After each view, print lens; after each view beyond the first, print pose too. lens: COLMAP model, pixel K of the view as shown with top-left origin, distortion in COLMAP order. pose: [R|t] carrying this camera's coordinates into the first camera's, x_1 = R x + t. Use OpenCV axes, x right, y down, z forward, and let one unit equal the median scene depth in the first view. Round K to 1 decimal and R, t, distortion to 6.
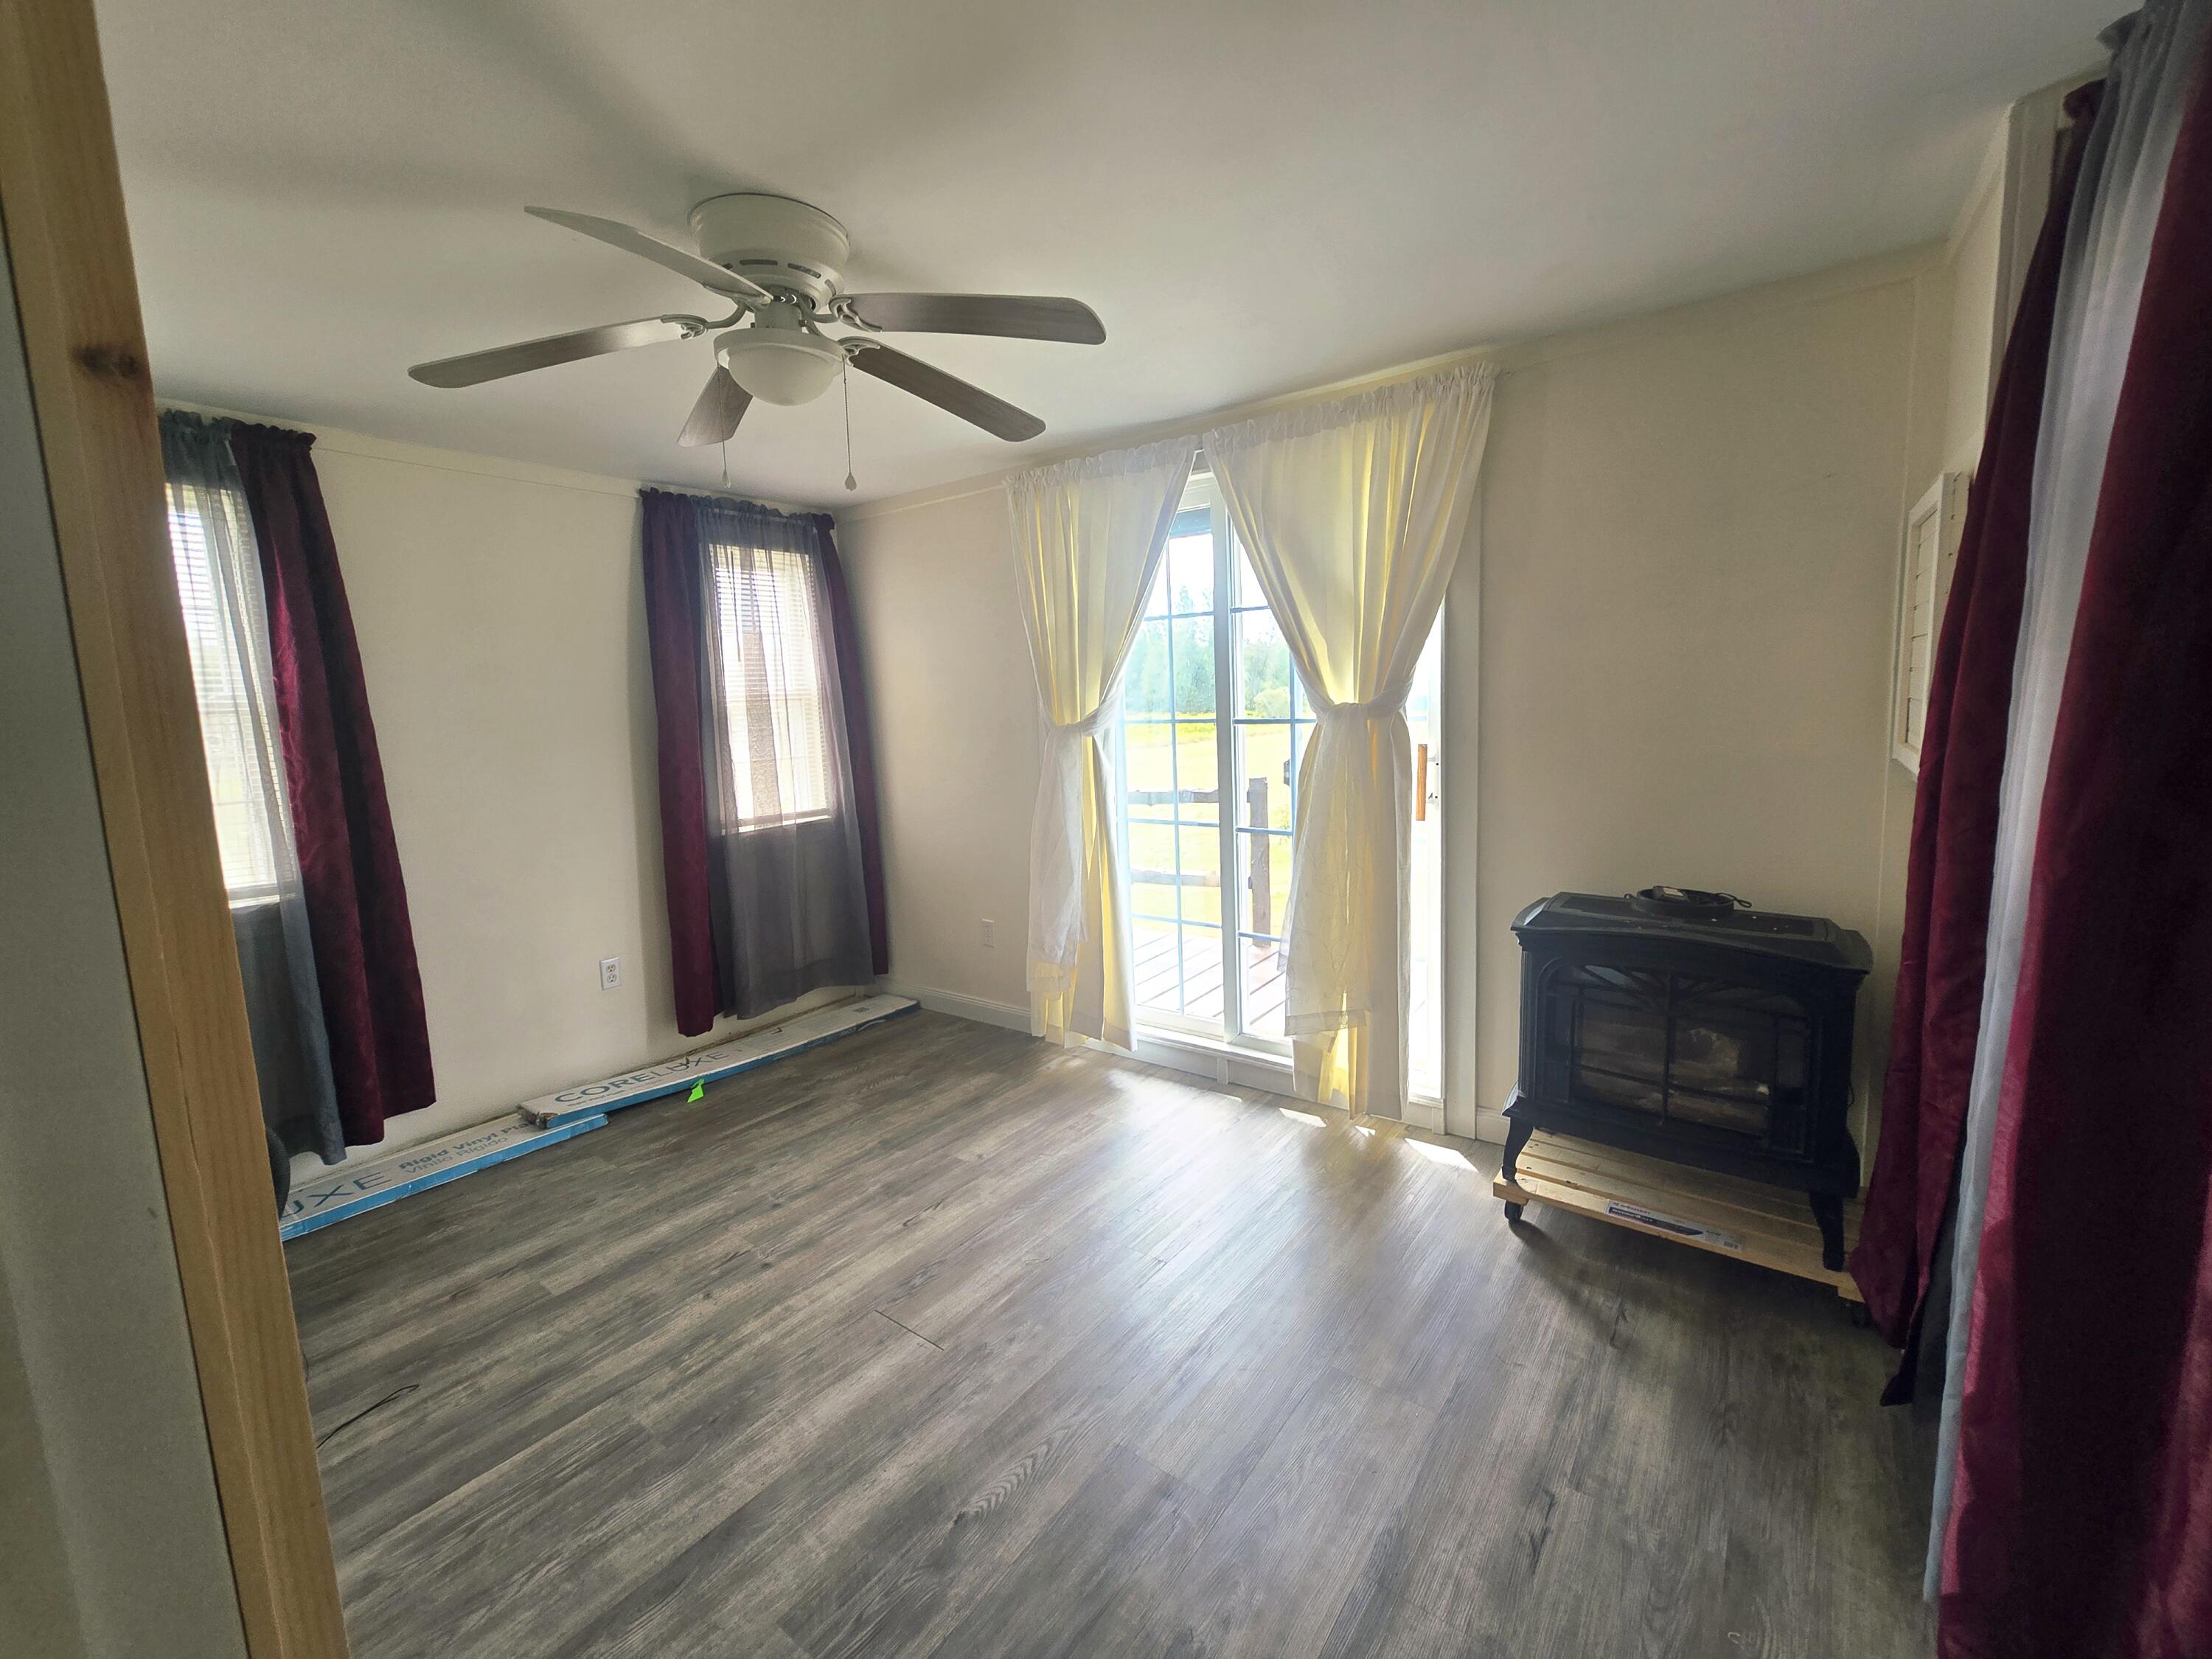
lens RADIAL K [[901.9, 0, 1116.5], [0, 901.9, 813.1], [0, 0, 1]] dist [0.007928, -0.004997]
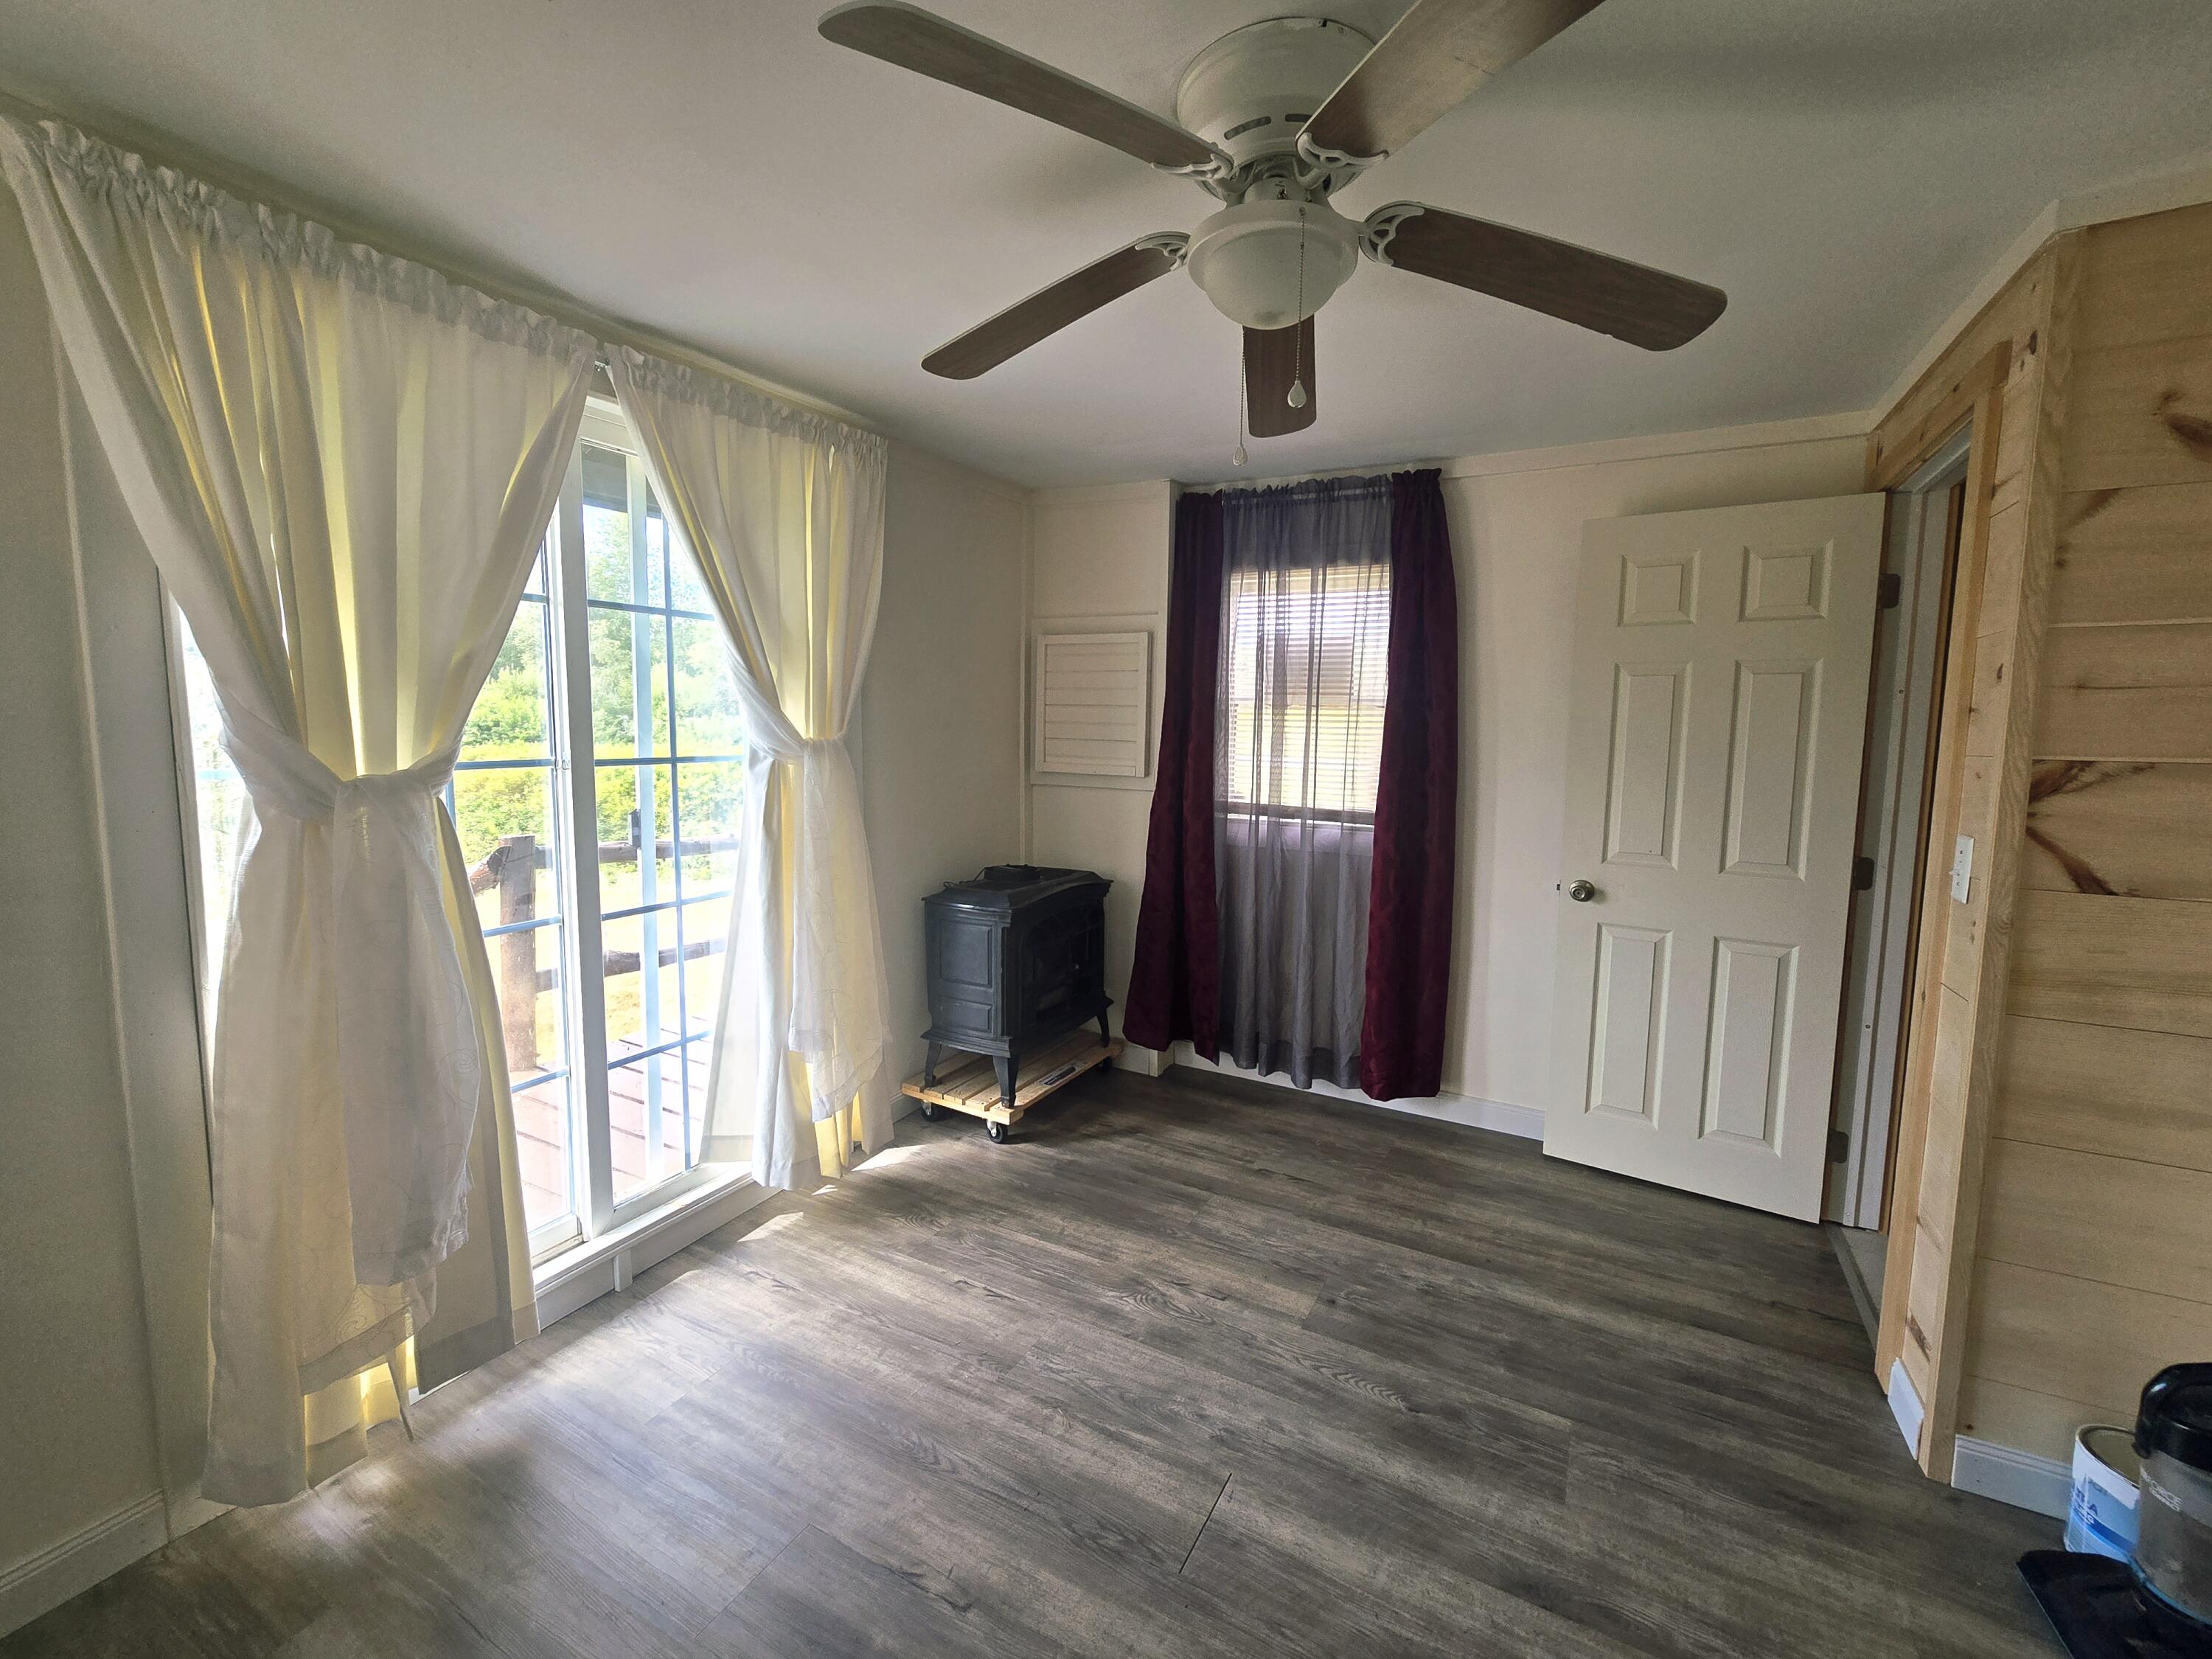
lens RADIAL K [[901.9, 0, 1116.5], [0, 901.9, 813.1], [0, 0, 1]] dist [0.007928, -0.004997]
pose [[-0.133285, -0.068342, 0.988719, -1.000169], [0.117970, 0.989433, 0.084295, -0.121691], [-0.984032, 0.127875, -0.123814, 1.142940]]
